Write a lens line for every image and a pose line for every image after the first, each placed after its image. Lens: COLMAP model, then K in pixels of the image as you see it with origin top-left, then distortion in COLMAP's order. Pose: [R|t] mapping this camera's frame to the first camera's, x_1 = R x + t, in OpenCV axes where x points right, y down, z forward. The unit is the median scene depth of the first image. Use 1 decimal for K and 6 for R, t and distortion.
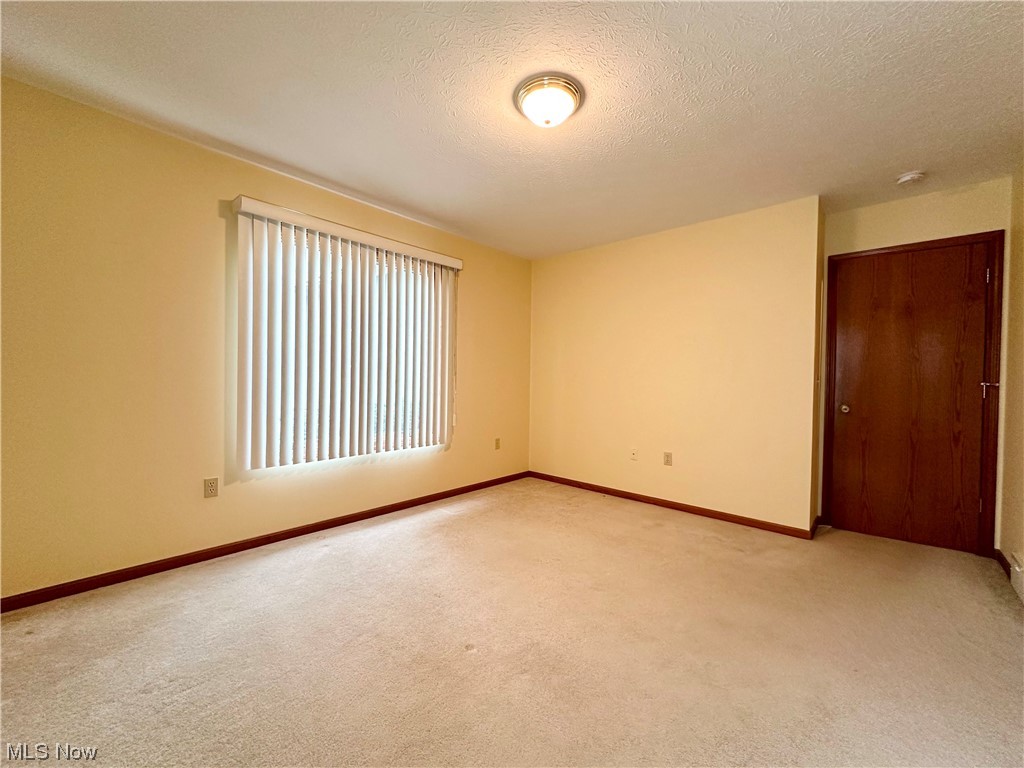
lens RADIAL K [[414.4, 0, 514.7], [0, 414.4, 384.5], [0, 0, 1]] dist [-0.000911, 0.000420]
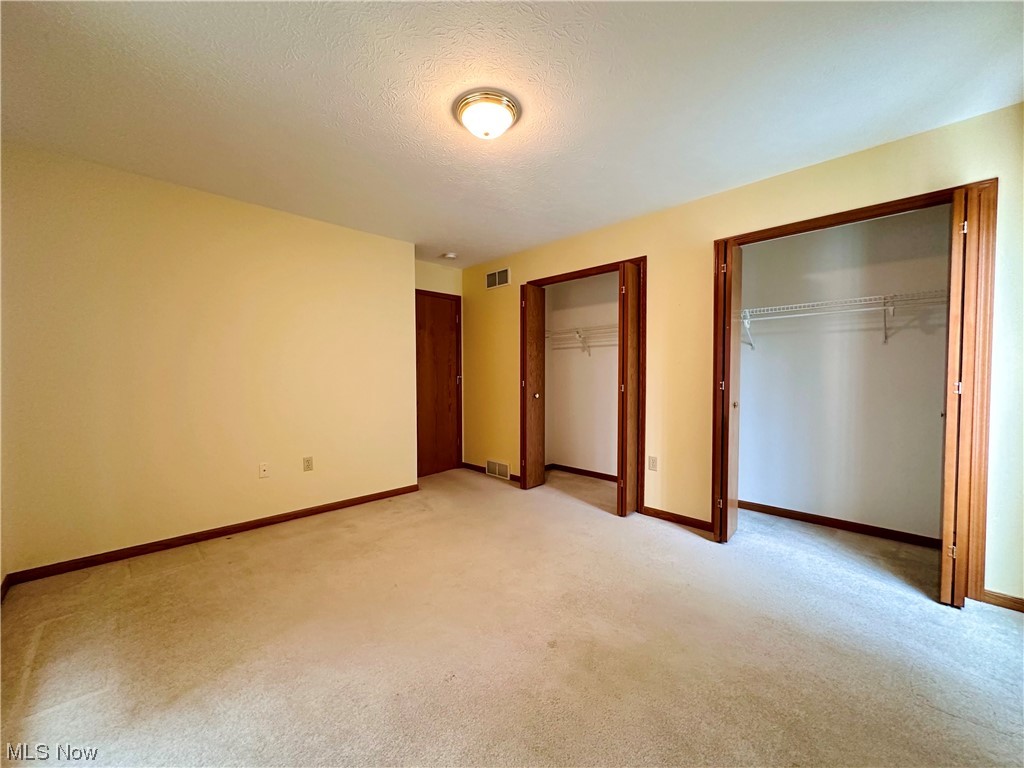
lens RADIAL K [[414.4, 0, 514.7], [0, 414.4, 384.5], [0, 0, 1]] dist [-0.000911, 0.000420]
pose [[0.030091, -0.042444, 0.998646, -0.673453], [0.017108, 0.998974, 0.041943, -0.037725], [-0.999401, 0.015822, 0.030787, 0.628799]]
